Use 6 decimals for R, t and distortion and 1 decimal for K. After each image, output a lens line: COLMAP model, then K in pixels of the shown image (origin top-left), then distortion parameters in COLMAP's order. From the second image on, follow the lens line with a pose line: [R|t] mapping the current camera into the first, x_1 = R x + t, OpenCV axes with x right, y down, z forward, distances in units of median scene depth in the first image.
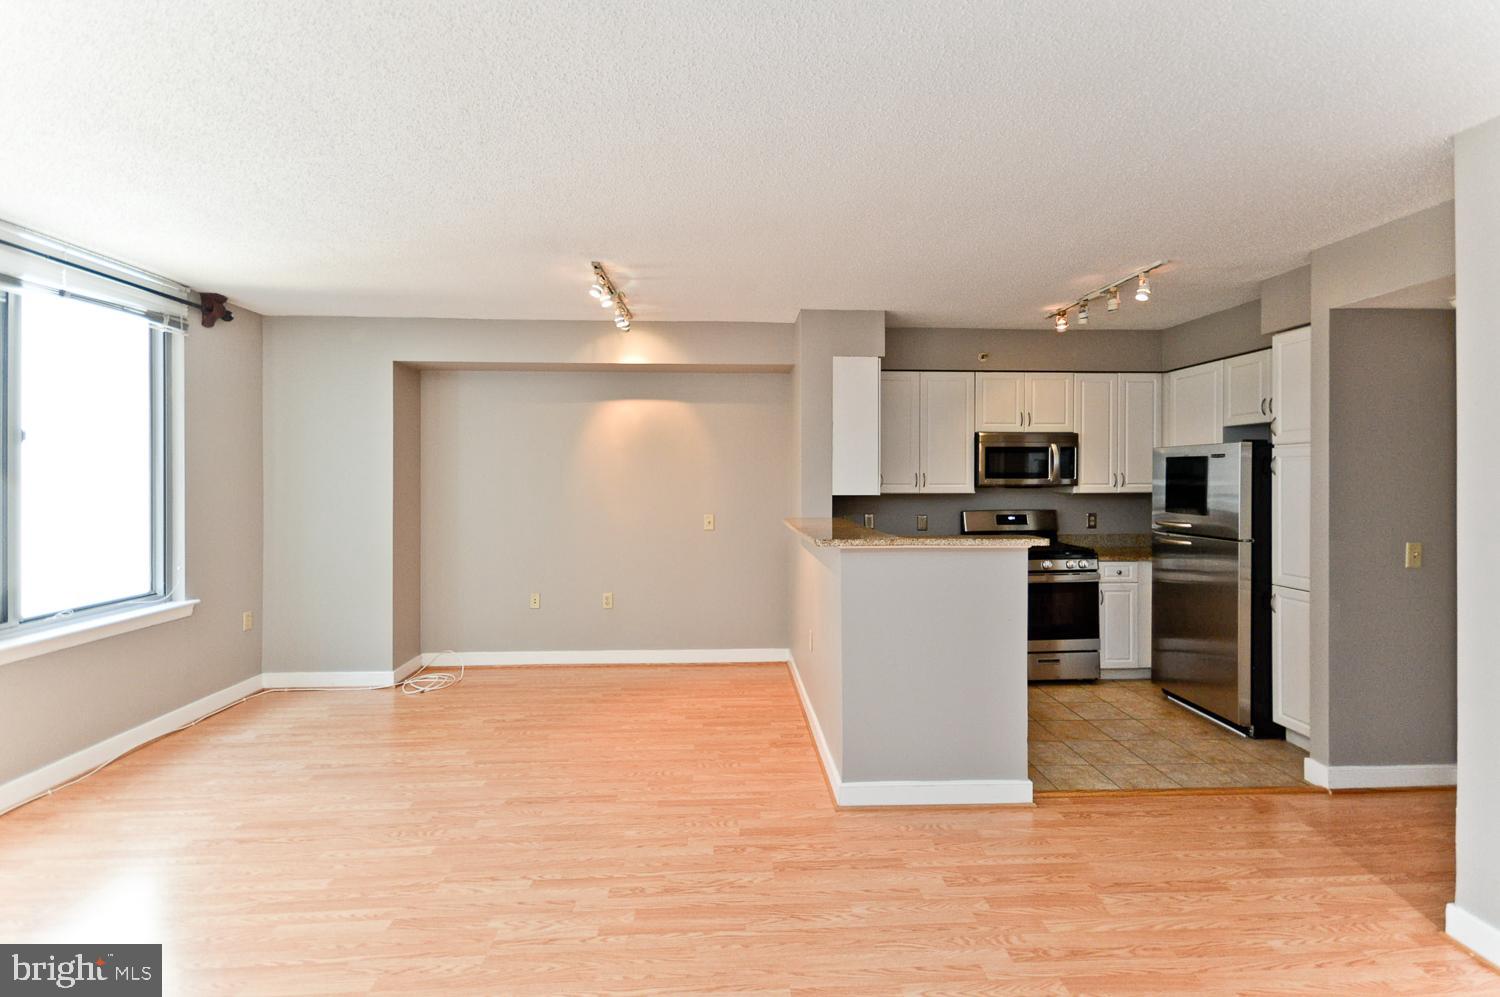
lens RADIAL K [[671.4, 0, 750.1], [0, 671.4, 504.0], [0, 0, 1]] dist [0.018307, -0.011003]
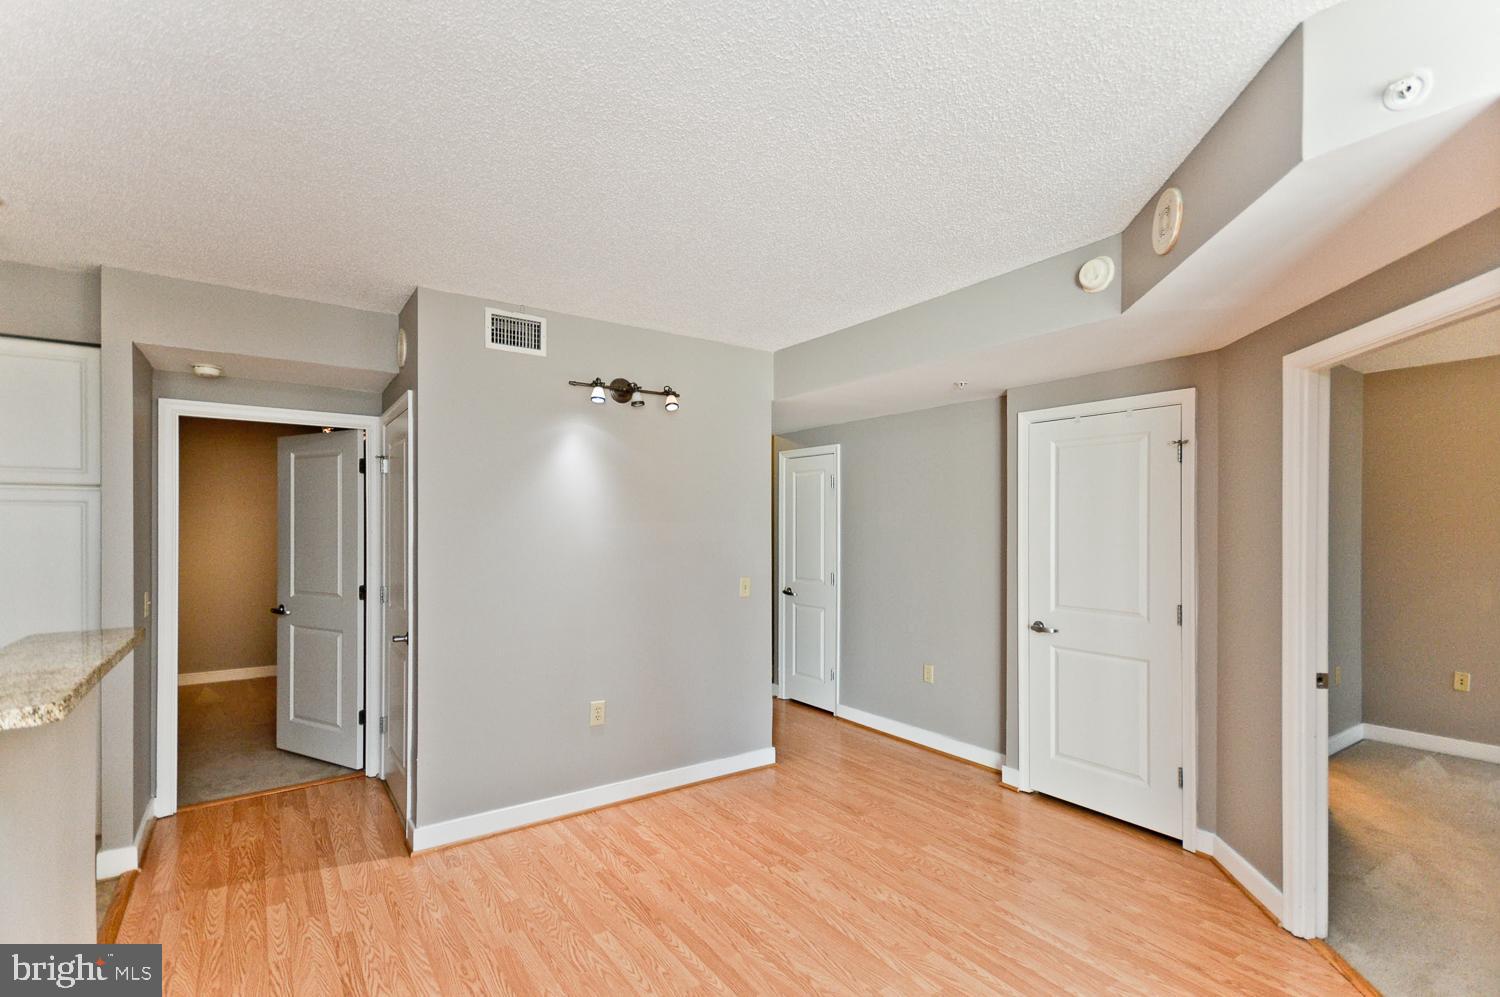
lens RADIAL K [[671.4, 0, 750.1], [0, 671.4, 504.0], [0, 0, 1]] dist [0.018307, -0.011003]
pose [[-0.546684, 0.026887, 0.836907, -0.299024], [0.031803, 0.999430, -0.011334, -0.028960], [-0.836735, 0.020420, -0.547227, 0.623383]]
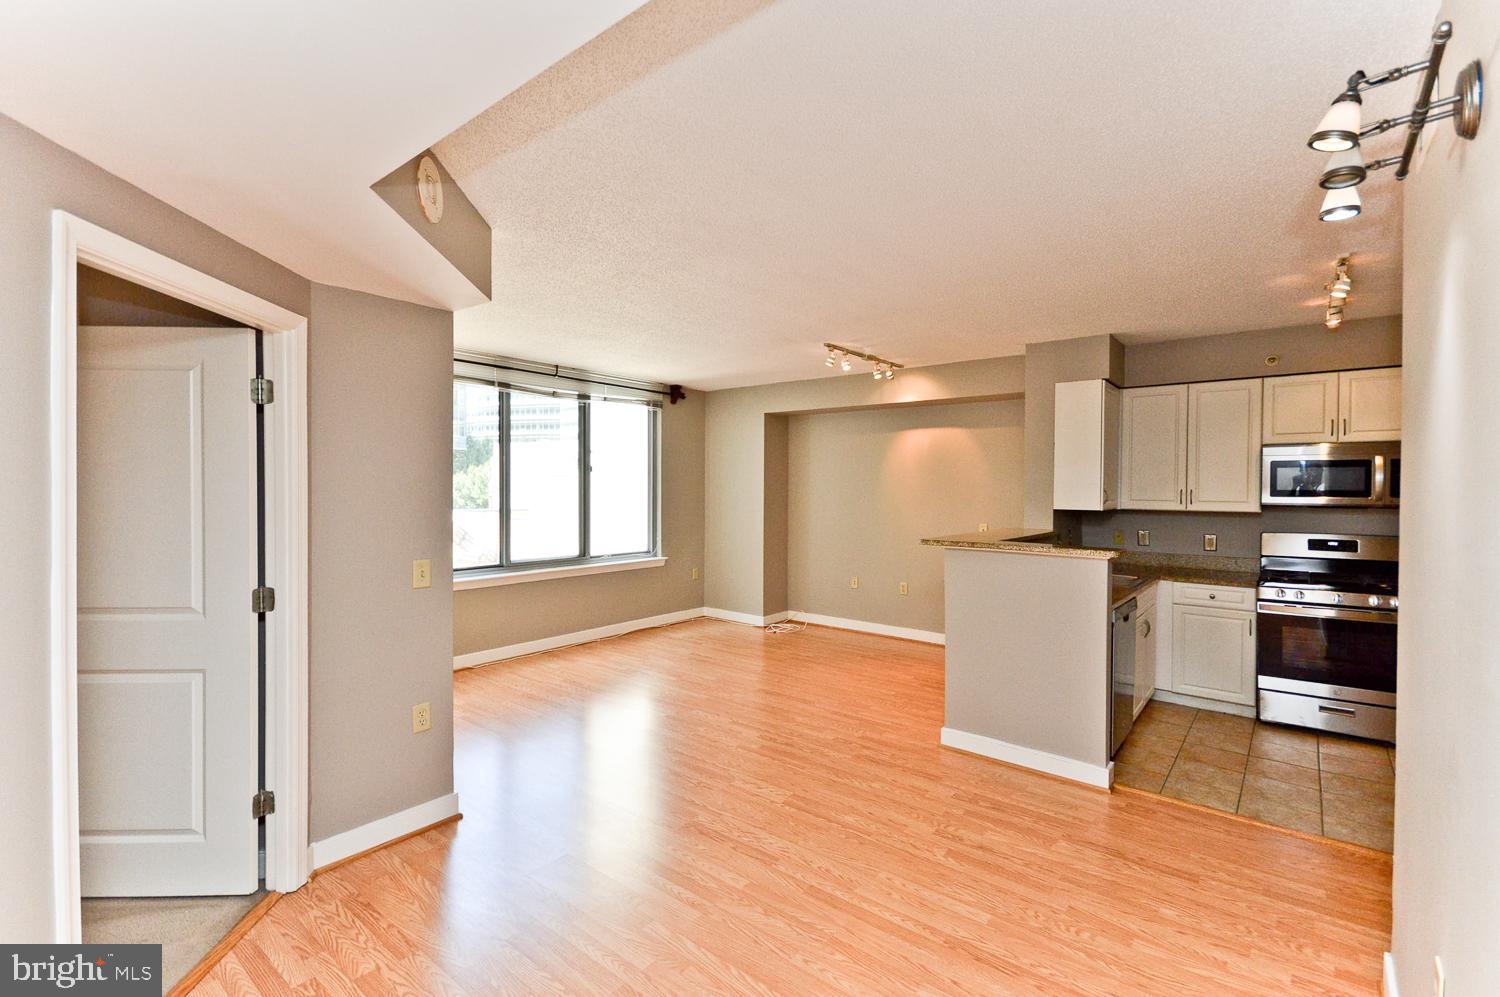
lens RADIAL K [[671.4, 0, 750.1], [0, 671.4, 504.0], [0, 0, 1]] dist [0.018307, -0.011003]
pose [[0.743675, 0.025167, -0.668068, 0.527652], [-0.034006, 0.999422, -0.000205, -0.004726], [0.667676, 0.022871, 0.744100, -0.173085]]
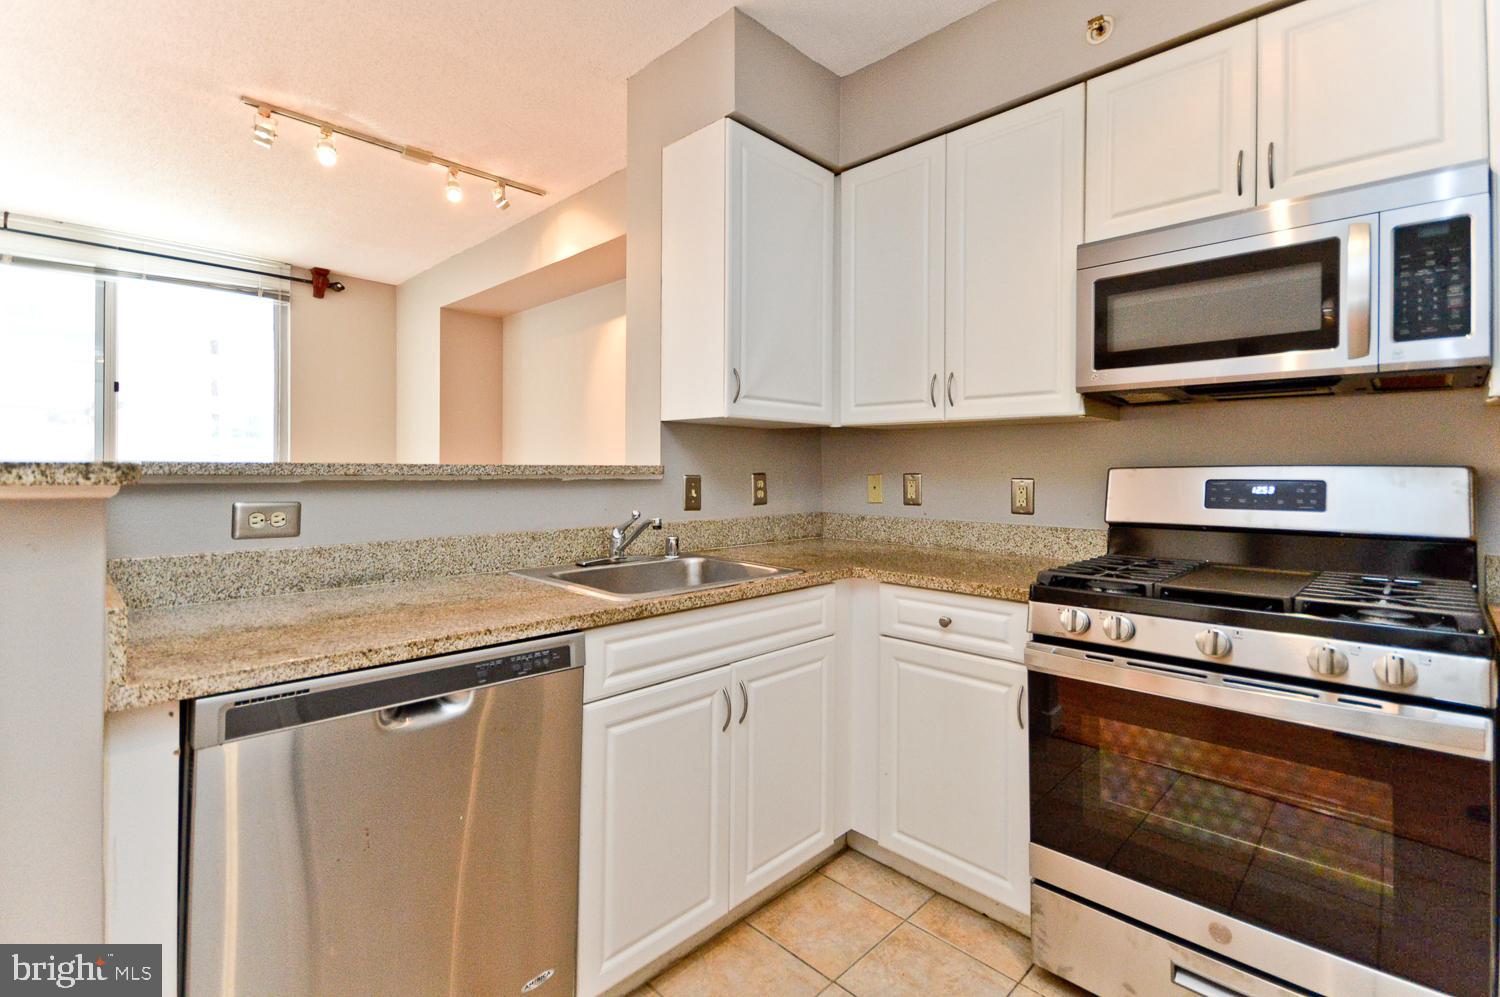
lens RADIAL K [[671.4, 0, 750.1], [0, 671.4, 504.0], [0, 0, 1]] dist [0.018307, -0.011003]
pose [[0.664164, 0.048149, -0.746035, 0.597688], [-0.039564, 0.998789, 0.029240, 0.035377], [0.746539, 0.010096, 0.665265, 0.761534]]
